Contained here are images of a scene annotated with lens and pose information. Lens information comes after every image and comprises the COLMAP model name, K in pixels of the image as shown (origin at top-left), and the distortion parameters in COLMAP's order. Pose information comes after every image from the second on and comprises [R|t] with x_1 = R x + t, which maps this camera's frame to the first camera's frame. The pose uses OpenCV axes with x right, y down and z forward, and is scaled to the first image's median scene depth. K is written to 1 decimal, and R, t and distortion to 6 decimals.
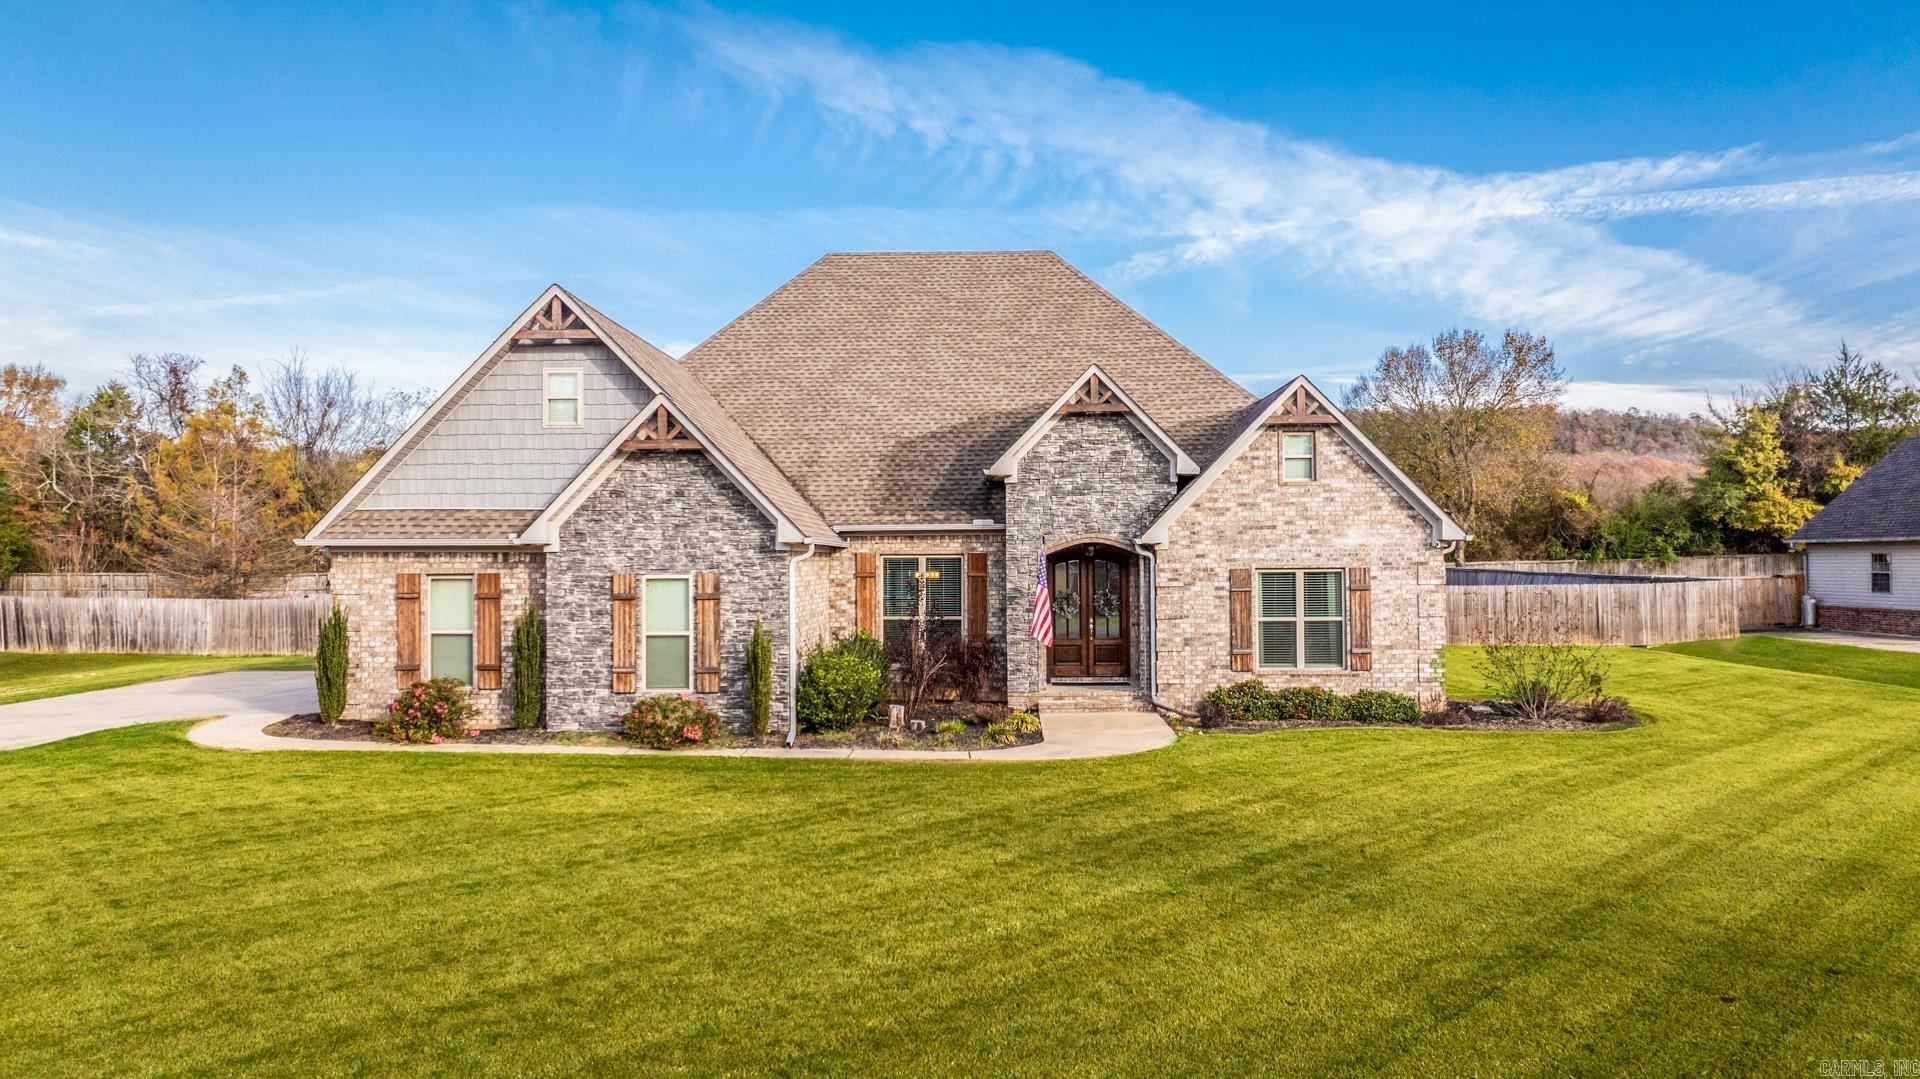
lens RADIAL K [[1346.2, 0, 960.0], [0, 1346.2, 539.5], [0, 0, 1]] dist [-0.008721, -0.003948]
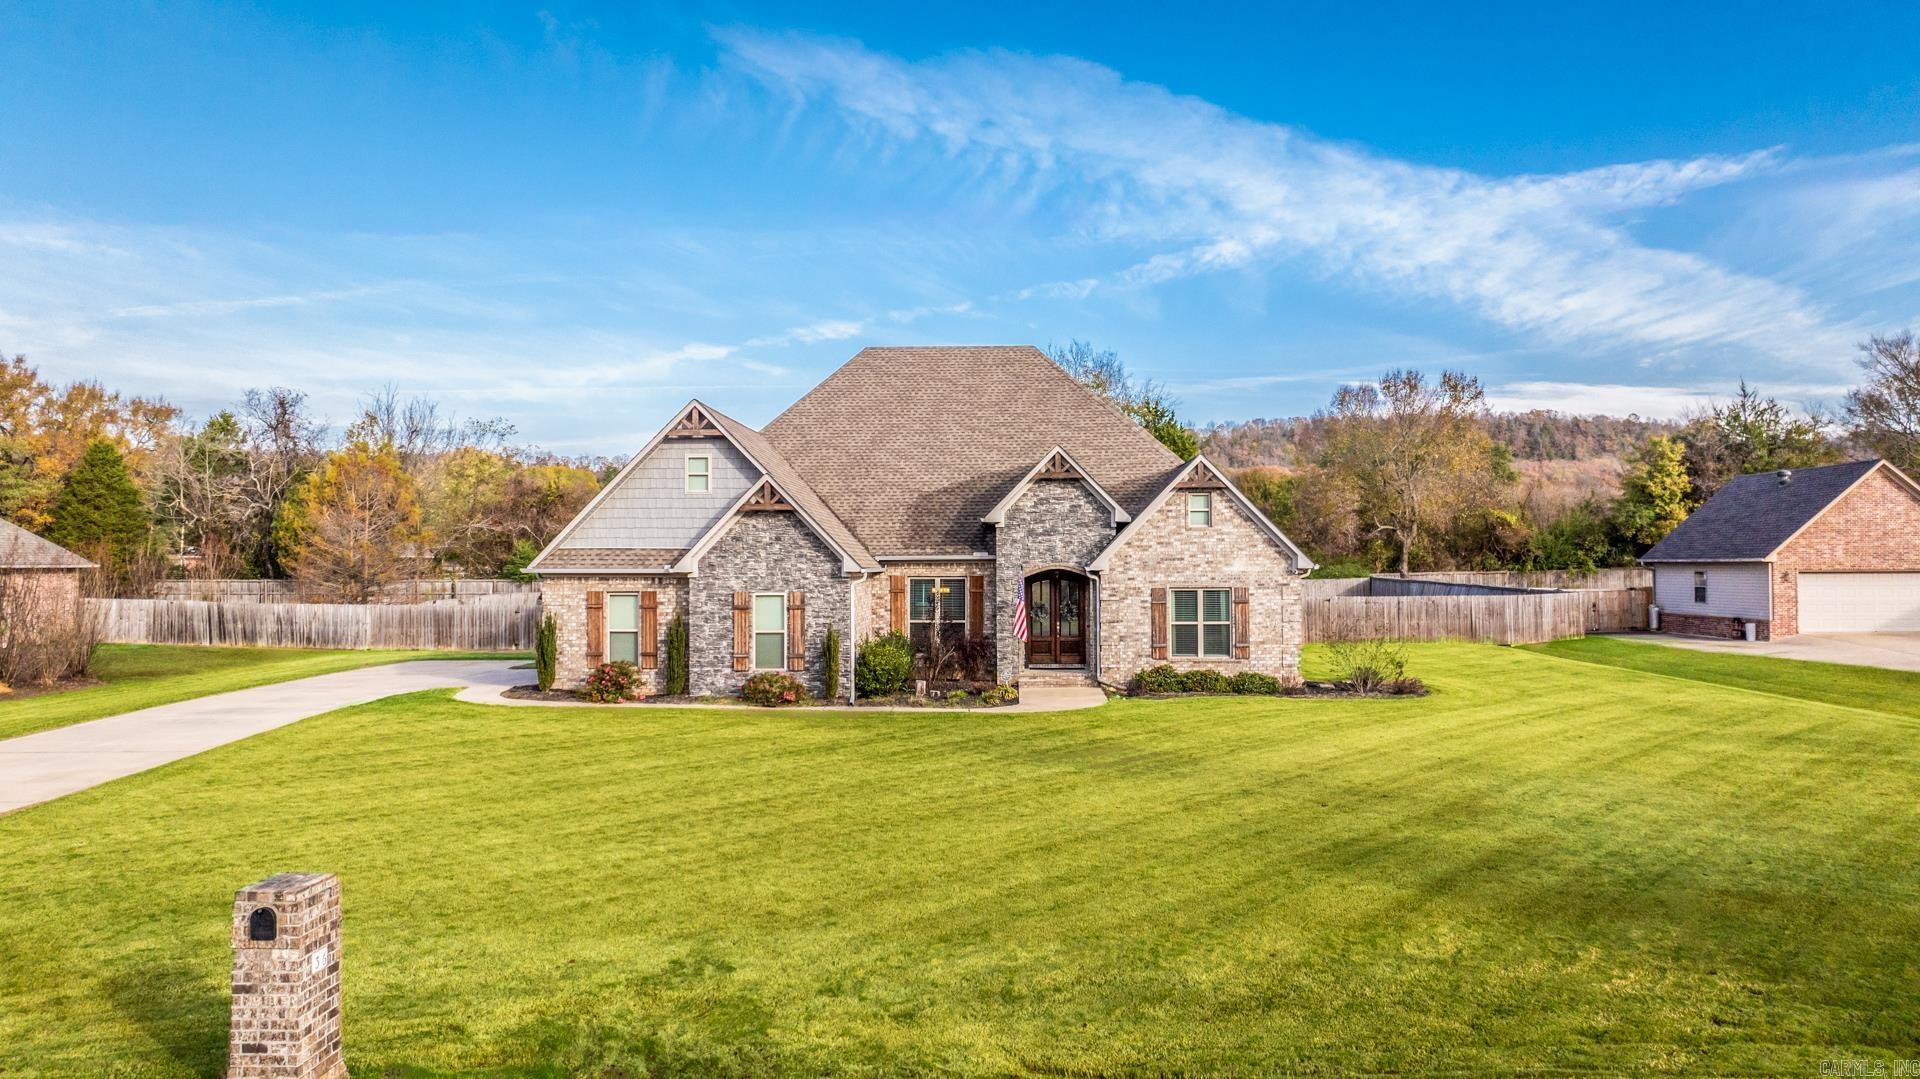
lens RADIAL K [[1346.2, 0, 960.0], [0, 1346.2, 539.5], [0, 0, 1]] dist [-0.008721, -0.003948]
pose [[0.999972, 0.001891, -0.007192, 0.005967], [-0.001901, 0.999997, -0.001449, -0.027536], [0.007190, 0.001462, 0.999973, -0.441428]]
